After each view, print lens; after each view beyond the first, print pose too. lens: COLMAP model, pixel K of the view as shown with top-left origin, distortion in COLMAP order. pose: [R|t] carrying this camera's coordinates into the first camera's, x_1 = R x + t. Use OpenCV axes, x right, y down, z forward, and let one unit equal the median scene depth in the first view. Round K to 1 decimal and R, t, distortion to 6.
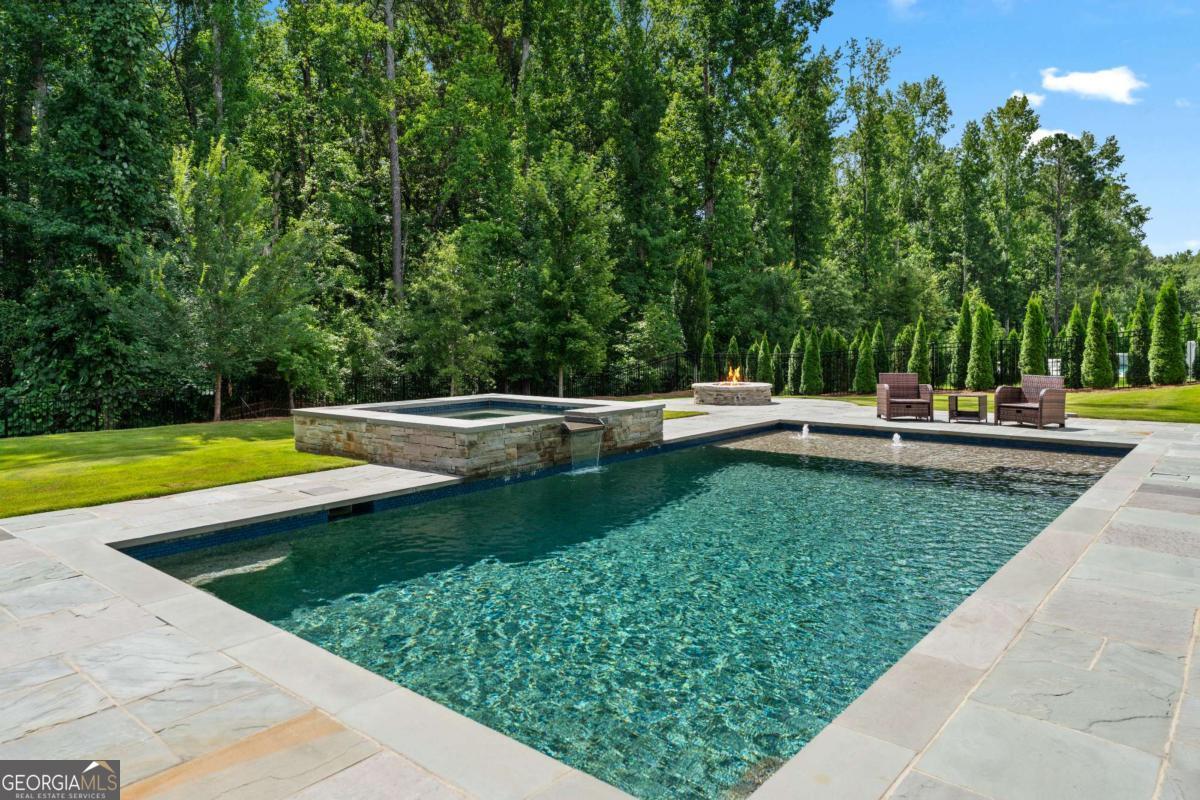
lens RADIAL K [[777.1, 0, 594.8], [0, 777.1, 393.1], [0, 0, 1]] dist [0.023711, 0.000020]
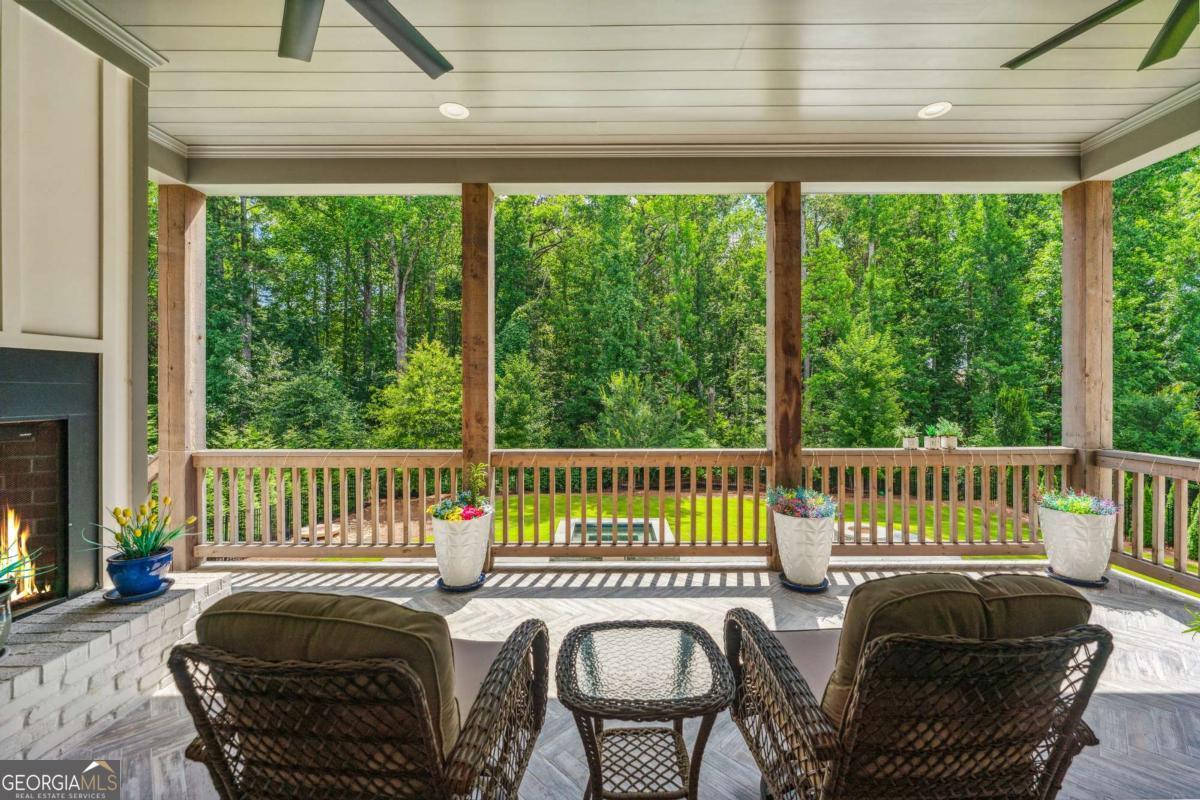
lens RADIAL K [[486.5, 0, 605.5], [0, 486.5, 389.7], [0, 0, 1]] dist [0.000853, 0.000033]
pose [[0.644951, 0.008779, -0.764173, 0.406270], [-0.056473, 0.997748, -0.036200, -0.153414], [0.762134, 0.066502, 0.643994, 0.023630]]
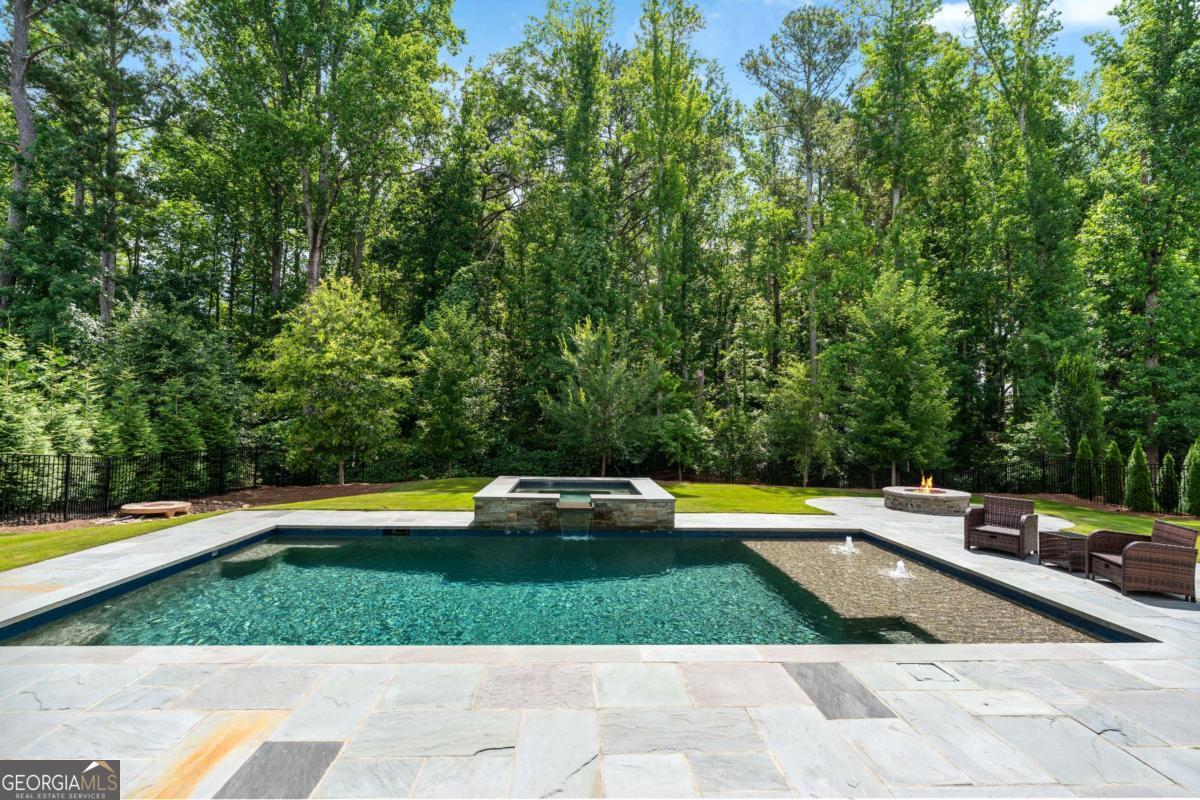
lens RADIAL K [[551.9, 0, 595.9], [0, 551.9, 397.8], [0, 0, 1]] dist [0.000710, -0.000436]
pose [[0.680318, -0.012482, -0.732810, 0.303049], [-0.073624, 0.993634, -0.085275, -0.028771], [0.729209, 0.111966, 0.675068, 0.126862]]
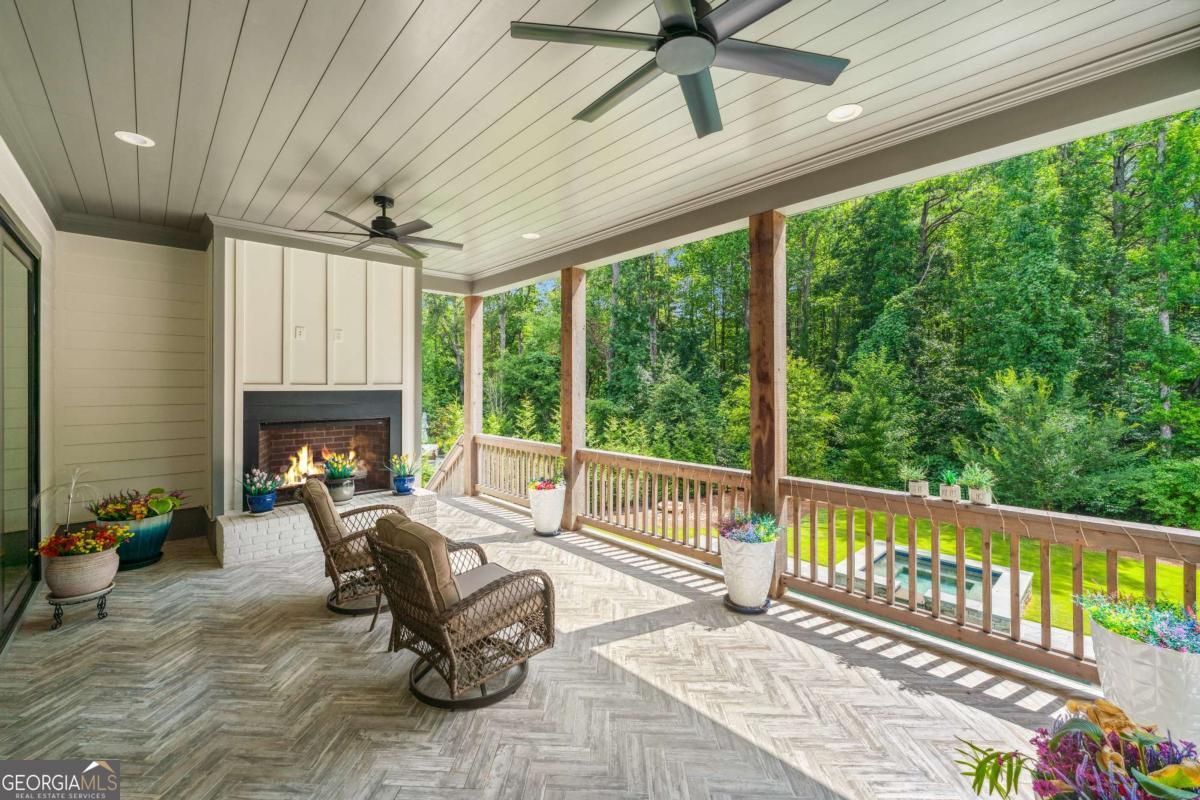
lens RADIAL K [[486.5, 0, 589.9], [0, 486.5, 382.2], [0, 0, 1]] dist [0.000853, 0.000033]
pose [[-0.126951, -0.000483, -0.991909, 0.497289], [-0.066173, 0.997776, 0.007983, -0.172668], [0.989699, 0.066651, -0.126701, 0.142689]]
